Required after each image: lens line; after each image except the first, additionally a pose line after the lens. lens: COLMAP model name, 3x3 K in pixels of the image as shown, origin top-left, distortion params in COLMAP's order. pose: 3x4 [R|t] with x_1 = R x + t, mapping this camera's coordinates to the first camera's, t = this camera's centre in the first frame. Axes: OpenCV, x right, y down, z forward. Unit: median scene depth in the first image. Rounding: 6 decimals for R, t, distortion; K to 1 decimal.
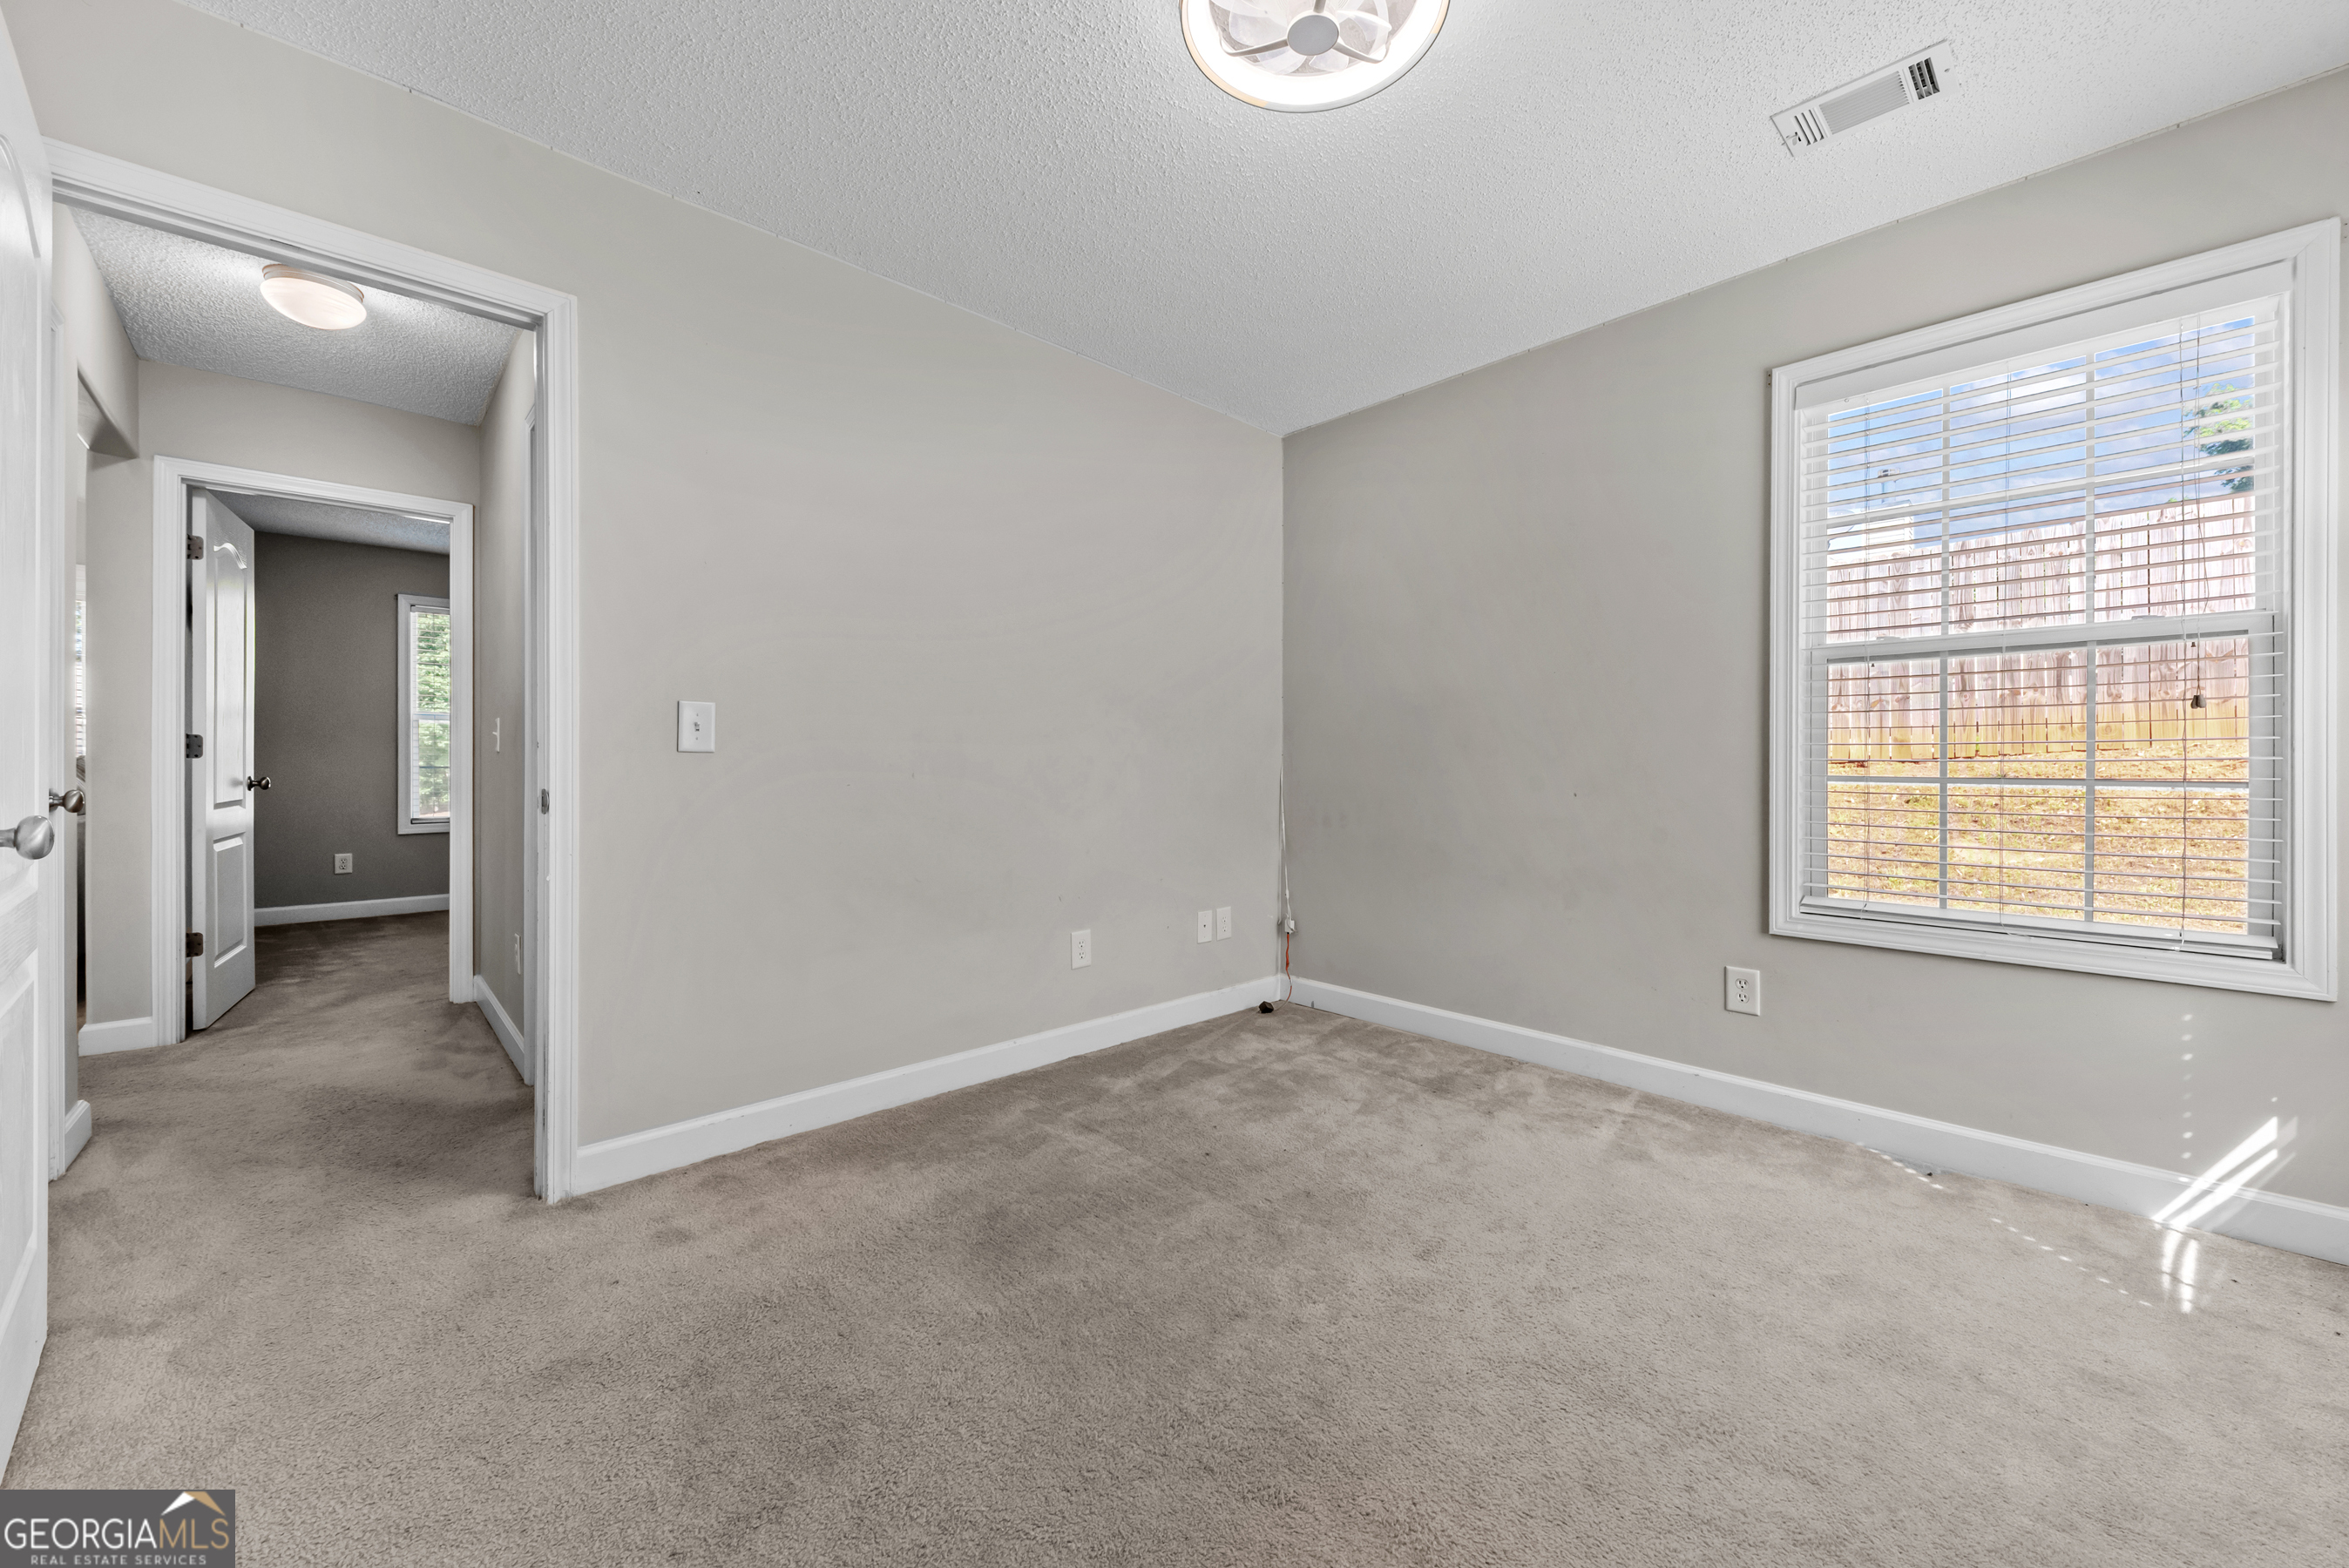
lens RADIAL K [[898.1, 0, 1183.2], [0, 898.1, 763.9], [0, 0, 1]] dist [0.002516, -0.000033]
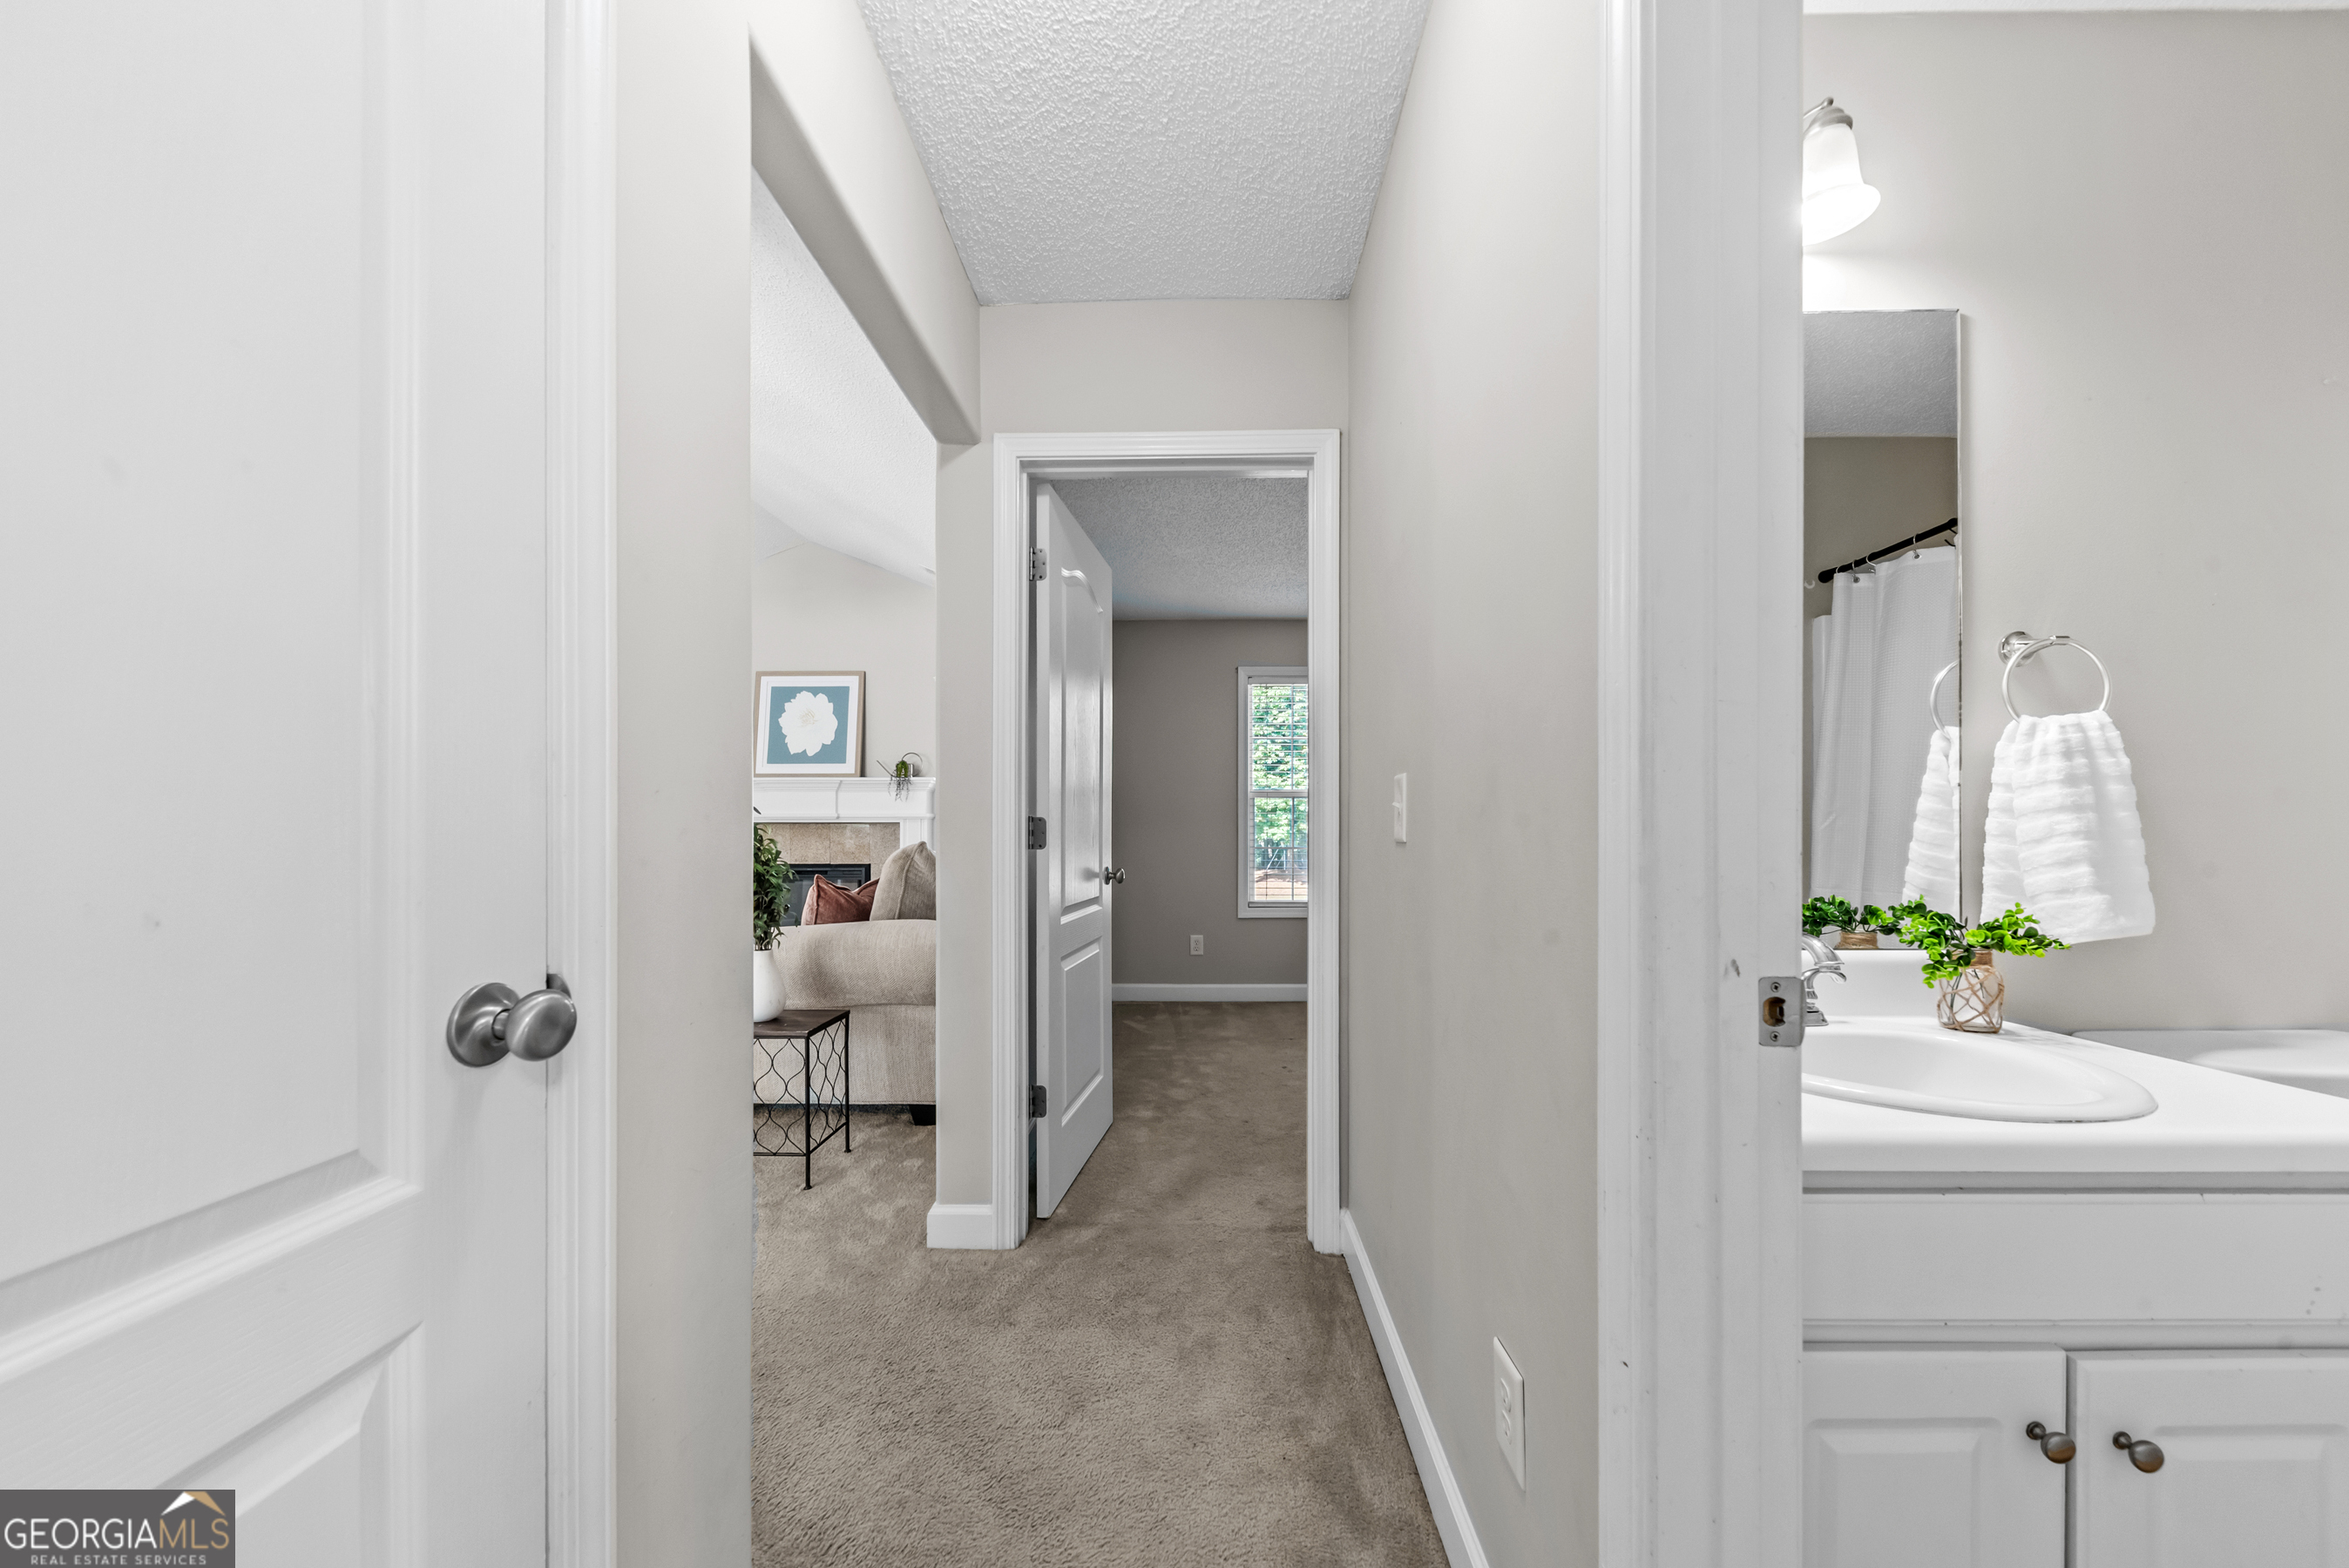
lens RADIAL K [[817.5, 0, 1187.0], [0, 817.5, 832.5], [0, 0, 1]] dist [-0.000500, -0.000129]
pose [[0.714540, -0.002543, -0.699590, -0.497752], [0.000963, 0.999996, -0.002652, -0.016721], [0.699594, 0.001221, 0.714539, 0.557988]]
